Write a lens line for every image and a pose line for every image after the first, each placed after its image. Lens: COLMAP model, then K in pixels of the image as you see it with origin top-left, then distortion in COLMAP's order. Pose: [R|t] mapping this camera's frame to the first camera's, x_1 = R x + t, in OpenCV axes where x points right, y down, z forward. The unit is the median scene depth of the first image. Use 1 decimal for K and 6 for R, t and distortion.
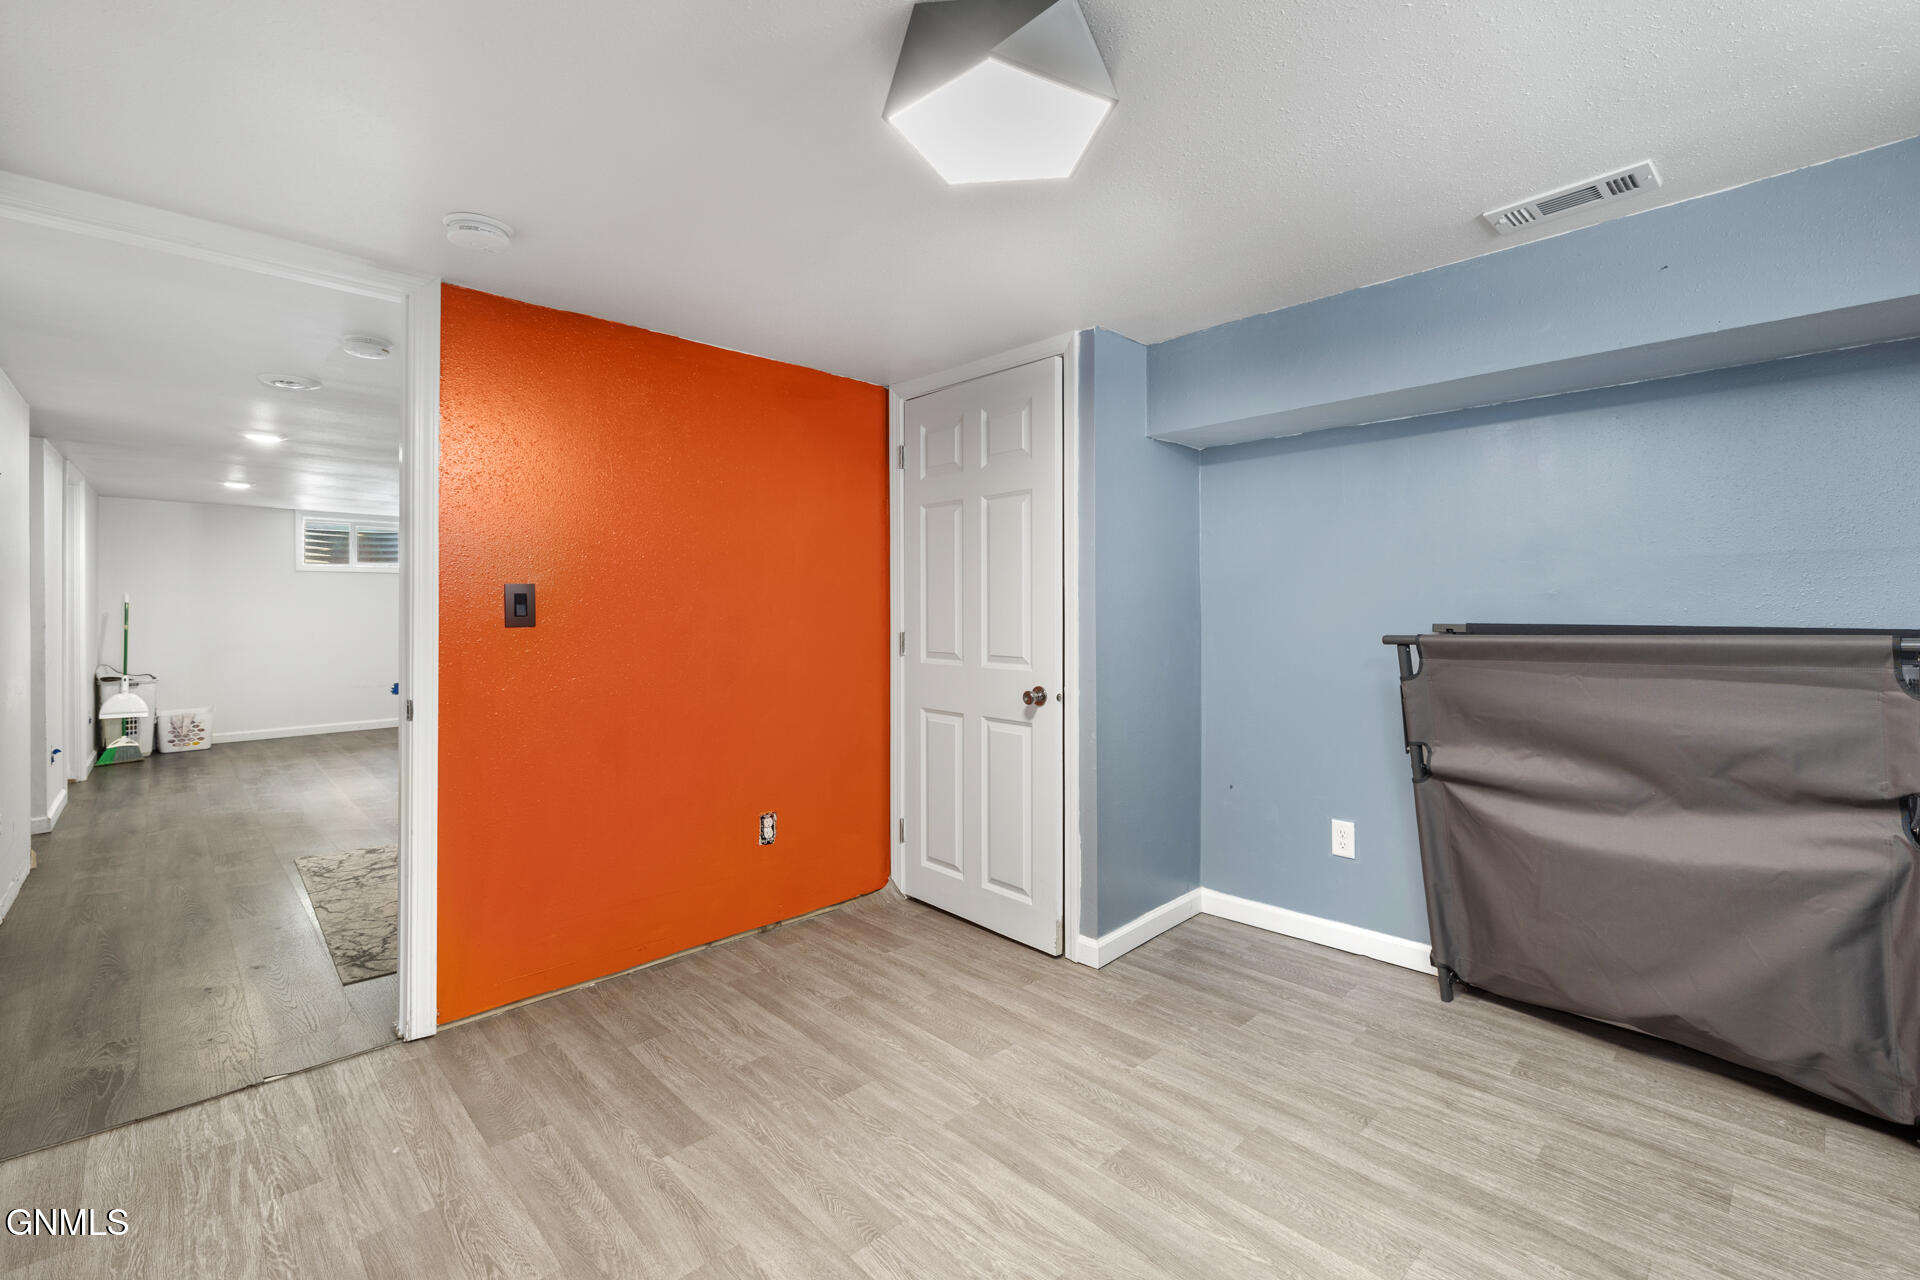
lens RADIAL K [[830.3, 0, 958.4], [0, 830.3, 632.2], [0, 0, 1]] dist [0.001039, 0.000281]
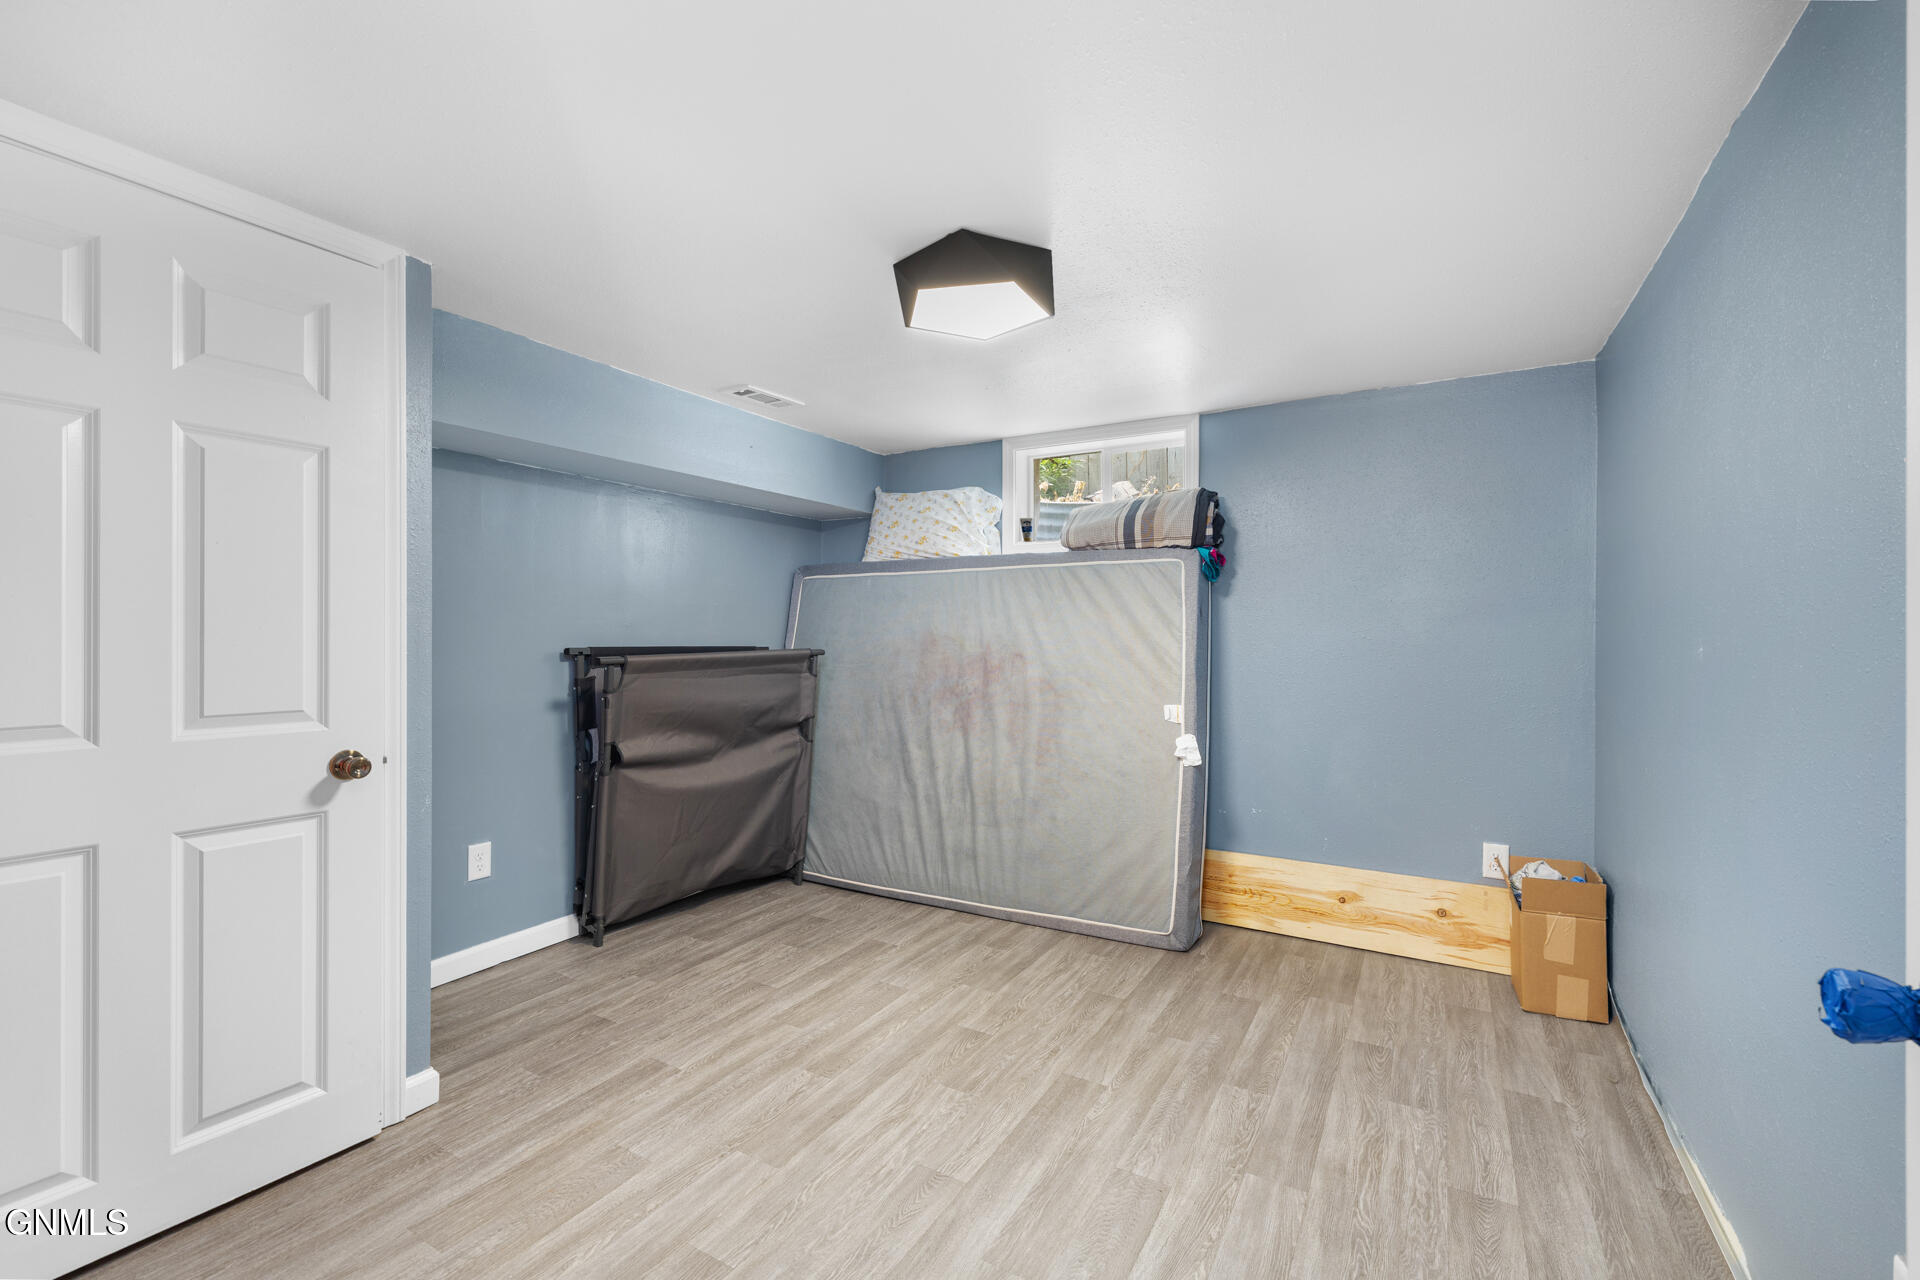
lens RADIAL K [[830.3, 0, 958.0], [0, 830.3, 635.7], [0, 0, 1]] dist [0.001039, 0.000281]
pose [[-0.279186, 0.005226, 0.960223, -0.931383], [0.024543, 0.999697, 0.001696, -0.021602], [-0.959923, 0.024040, -0.279230, 0.972934]]
